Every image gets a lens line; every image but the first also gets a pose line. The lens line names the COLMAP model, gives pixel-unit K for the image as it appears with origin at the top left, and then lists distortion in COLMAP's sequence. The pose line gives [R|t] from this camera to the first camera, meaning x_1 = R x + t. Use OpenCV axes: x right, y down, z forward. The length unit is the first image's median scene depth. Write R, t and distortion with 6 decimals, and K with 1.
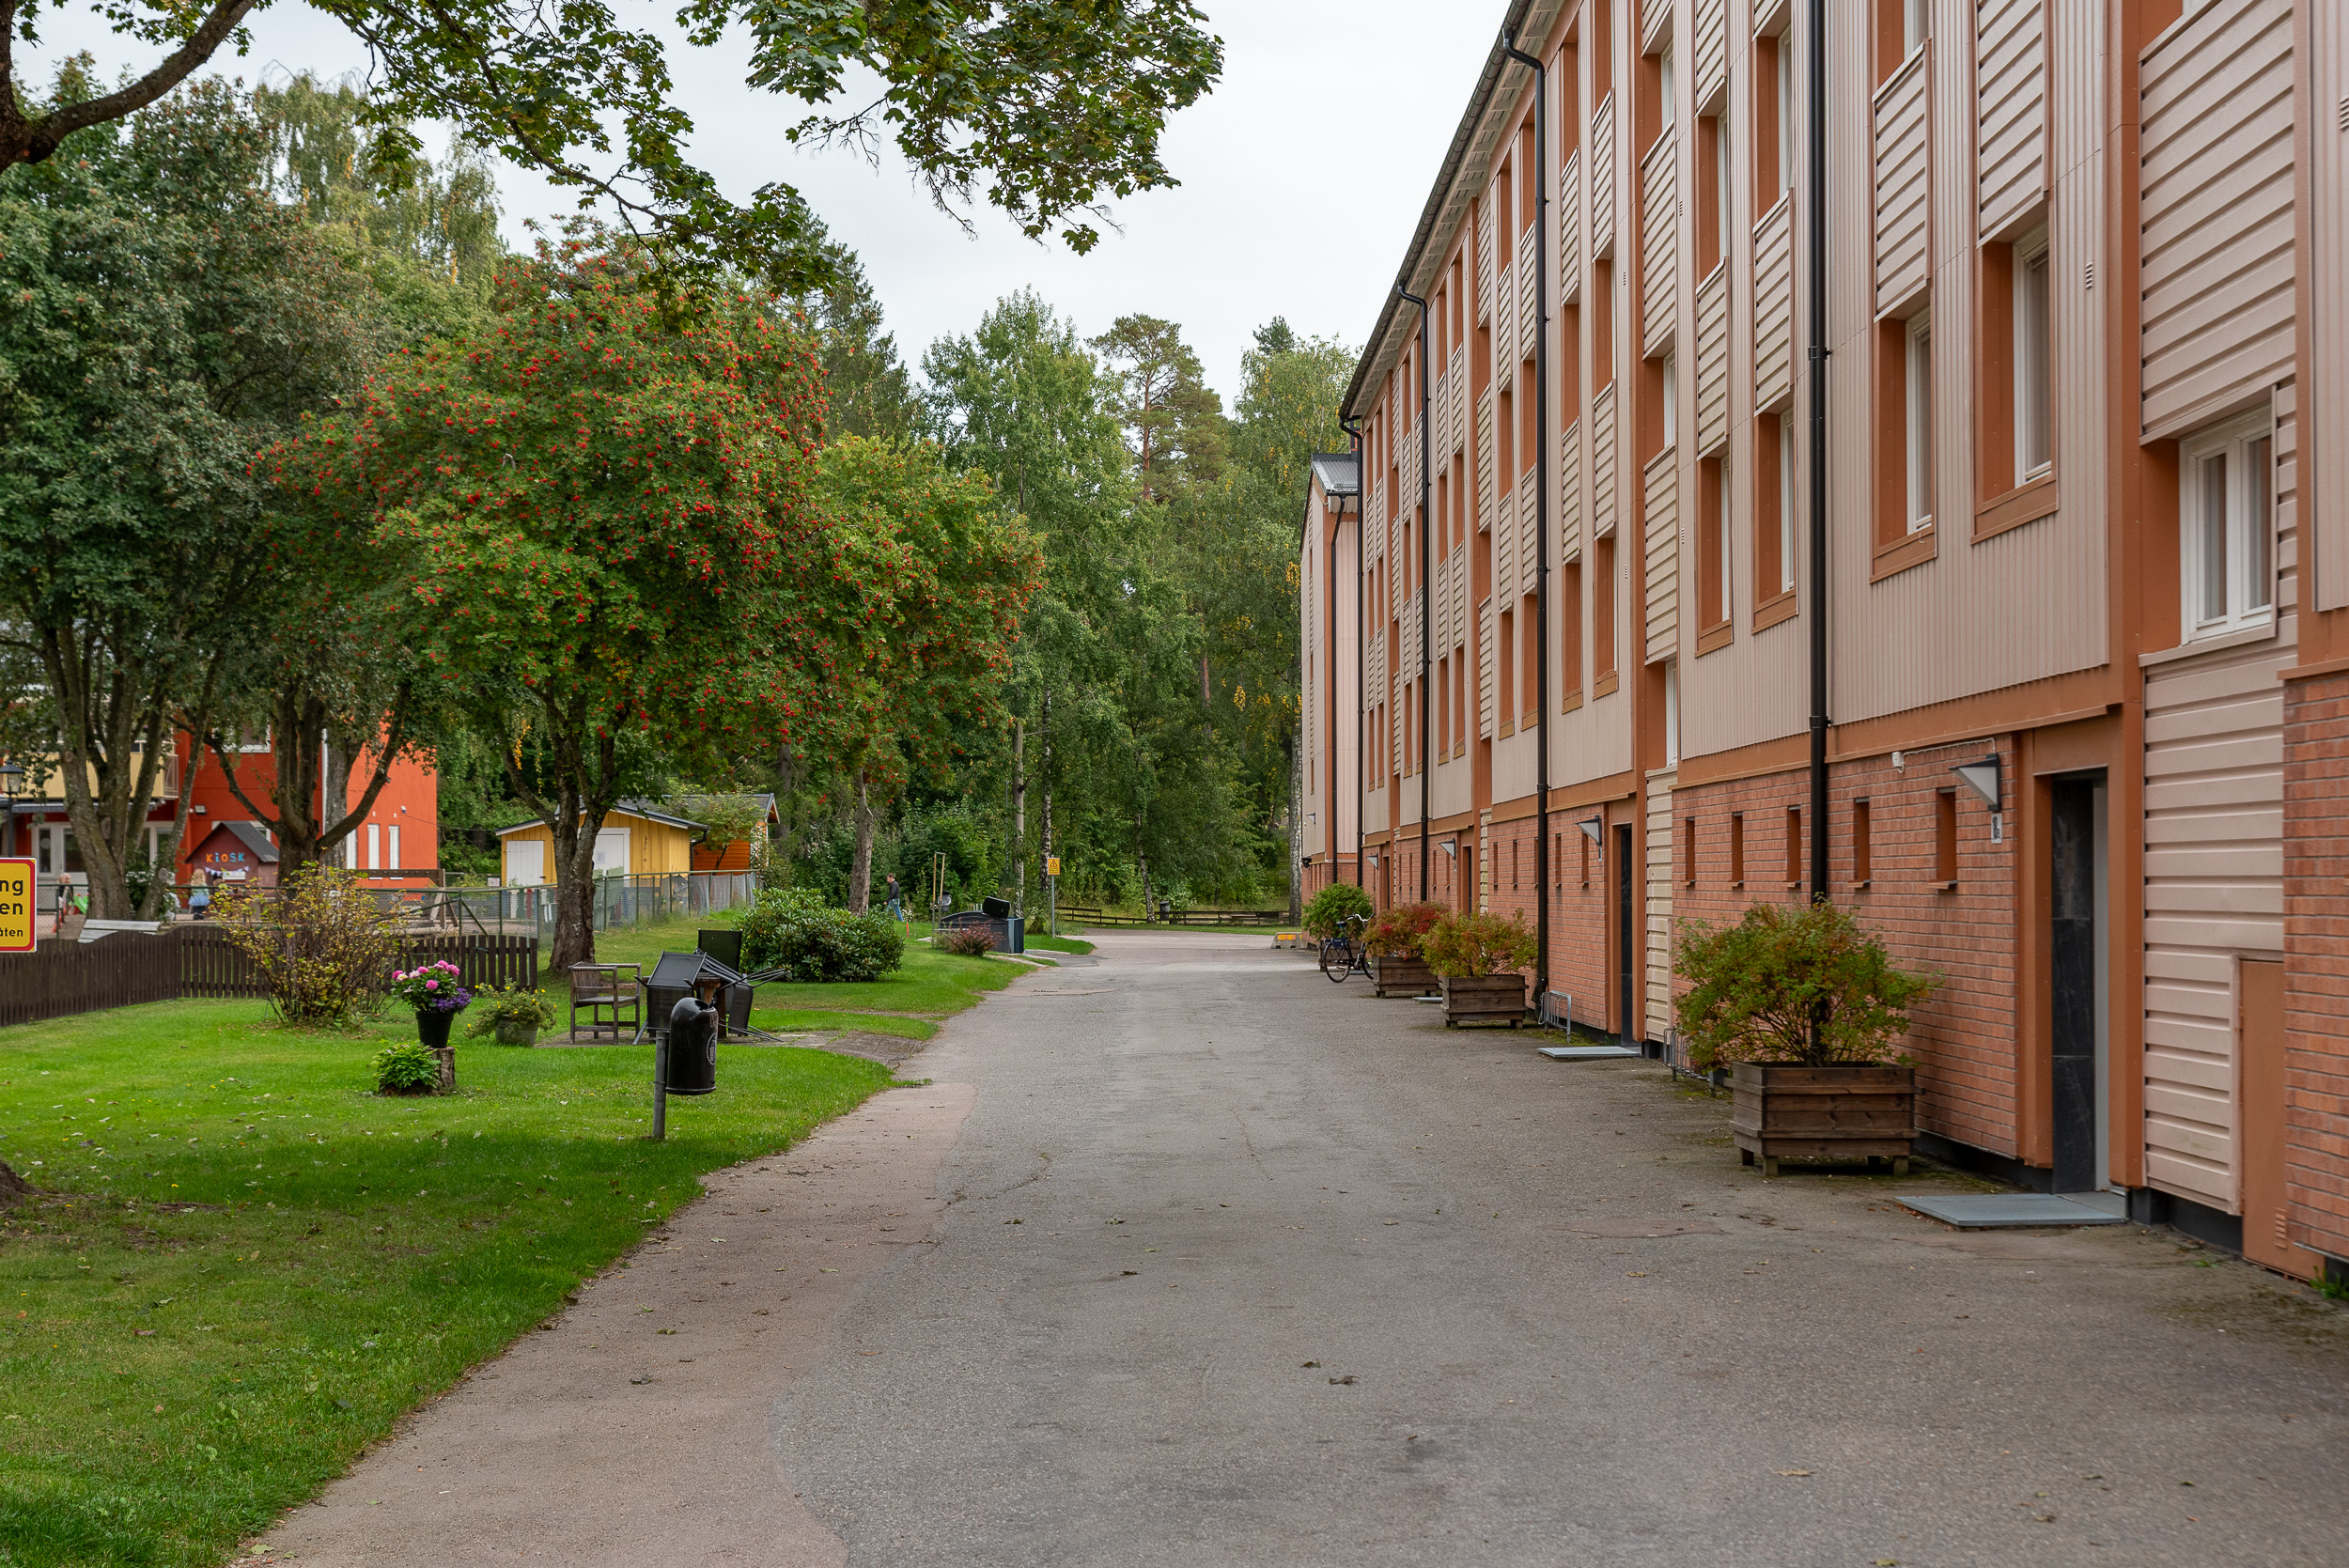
lens RADIAL K [[3478.0, 0, 1174.5], [0, 3478.0, 784.0], [0, 0, 1]] dist [0.017240, 0.010541]
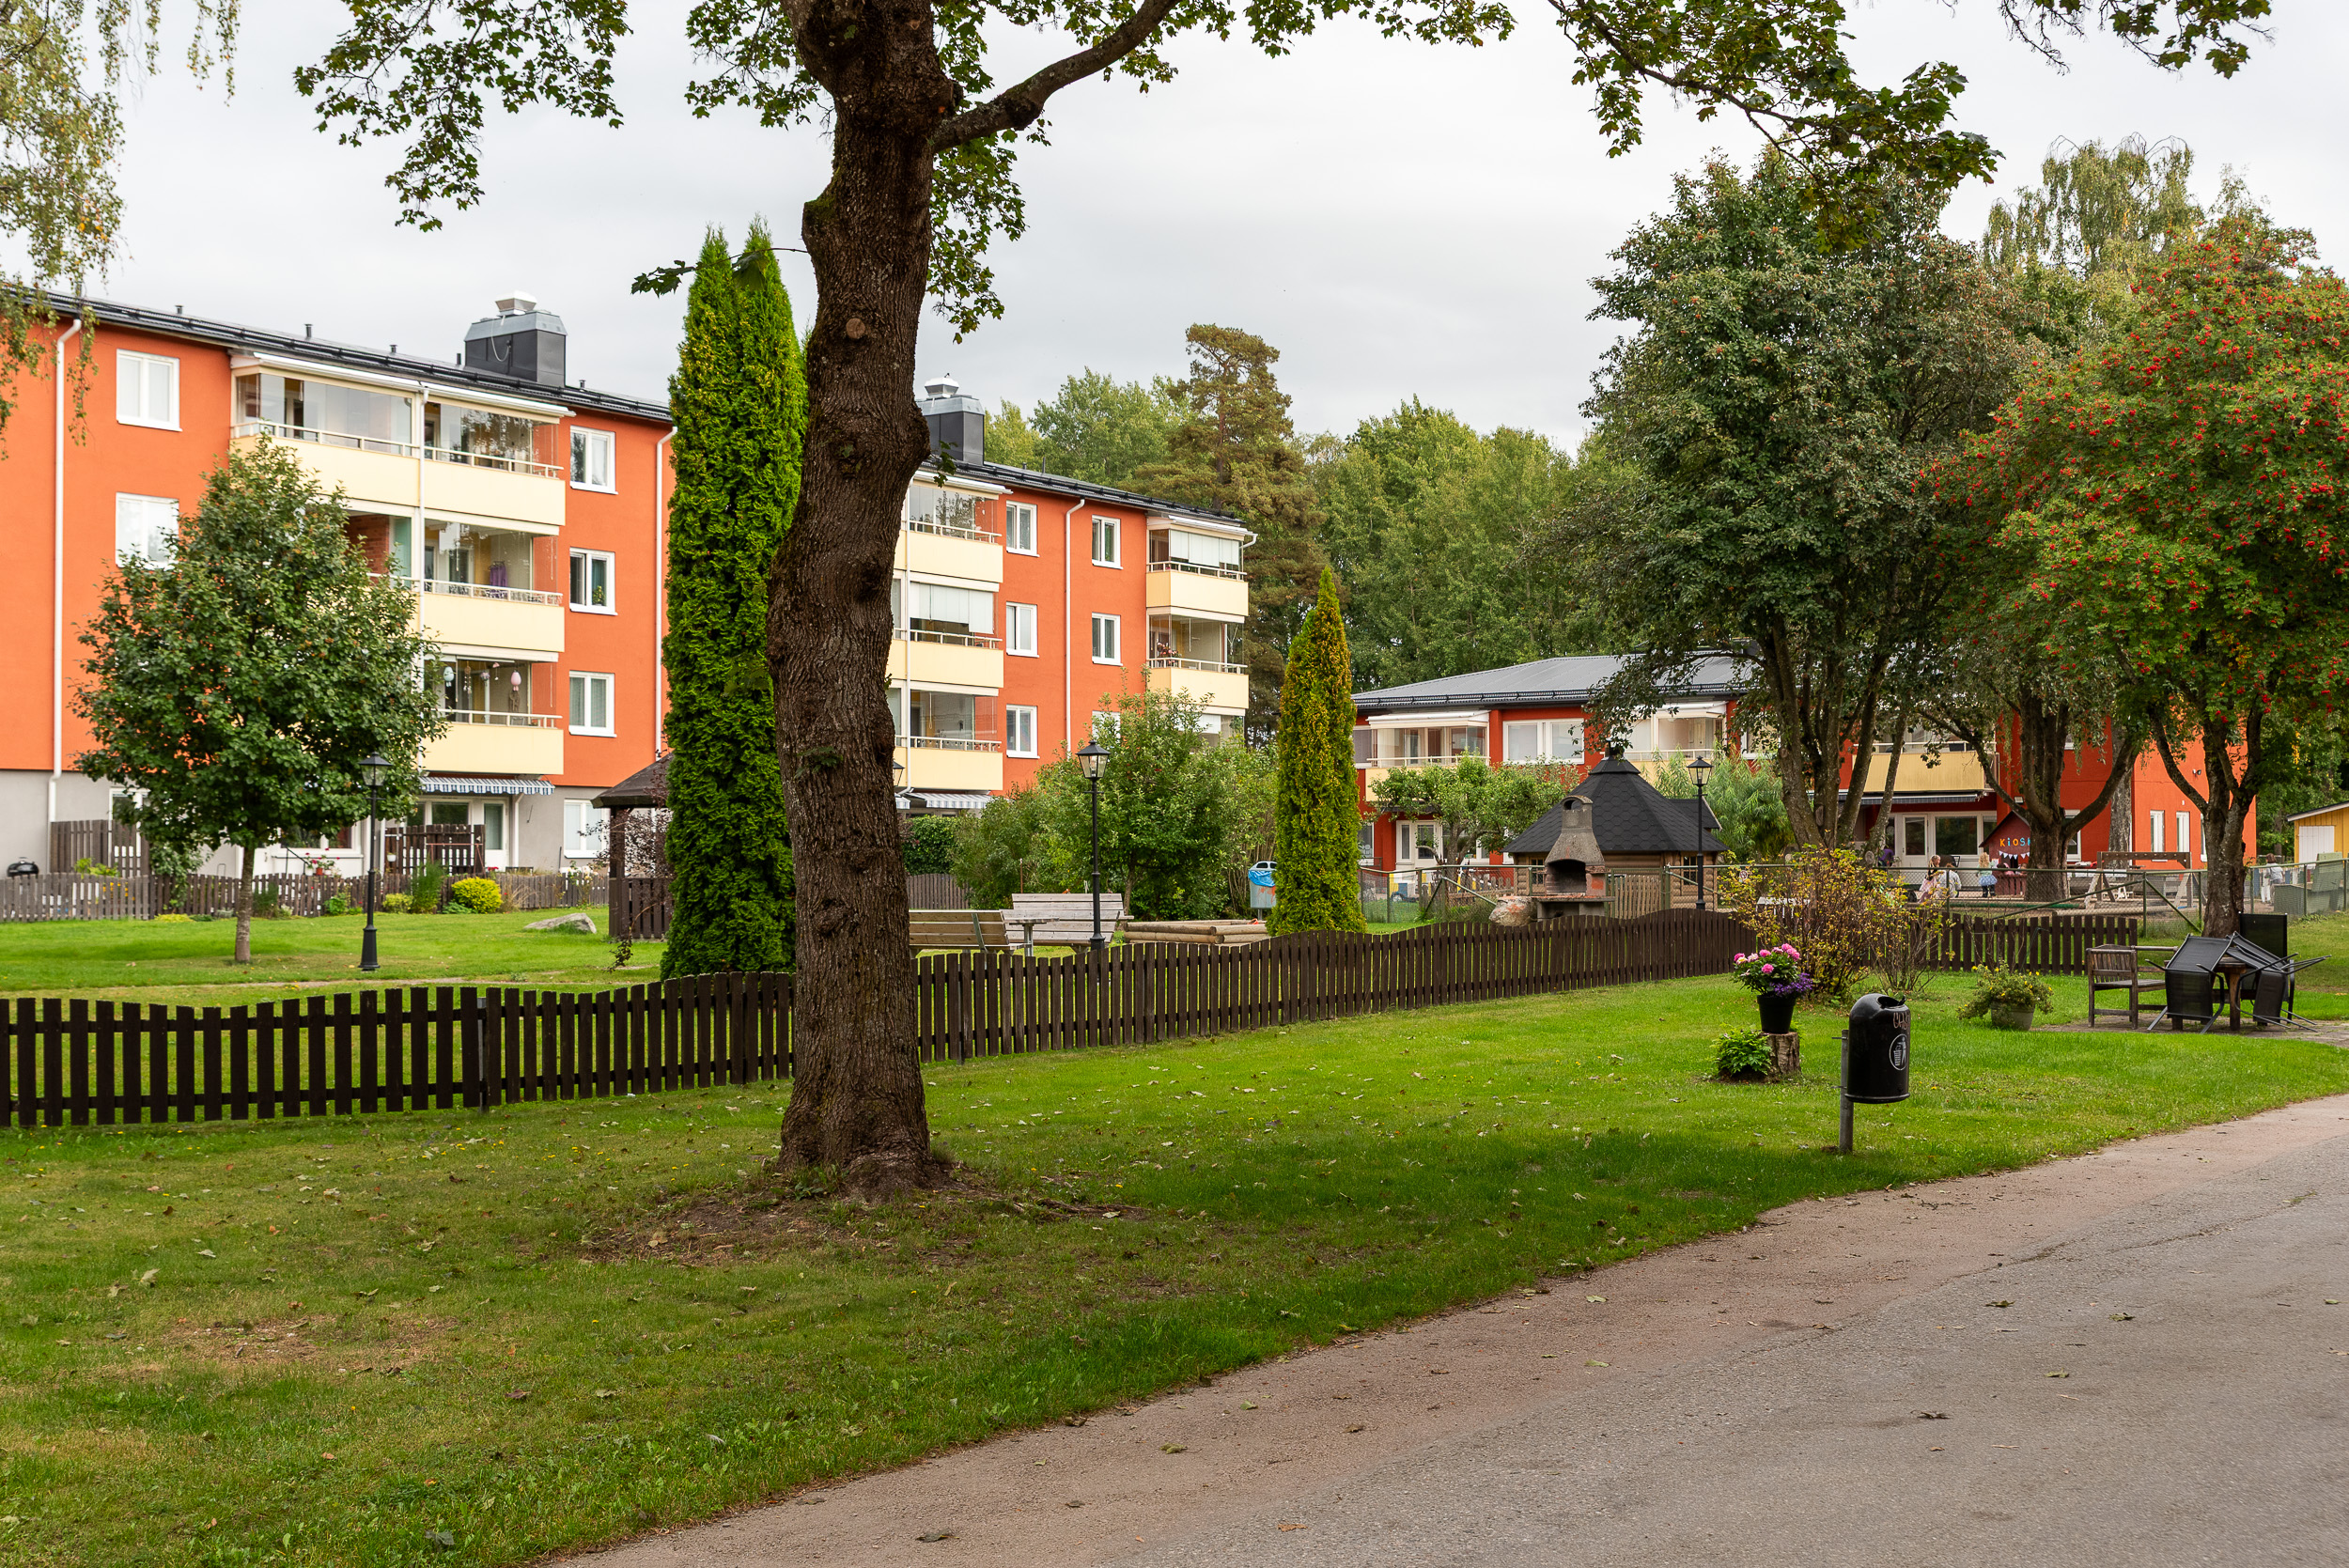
lens RADIAL K [[2851.0, 0, 1174.5], [0, 2851.0, 784.0], [0, 0, 1]] dist [-0.027687, 0.026408]
pose [[0.815419, -0.014756, -0.578683, 0.065772], [0.014864, 0.999879, -0.004551, 0.003956], [0.578681, -0.004890, 0.815540, 0.144286]]
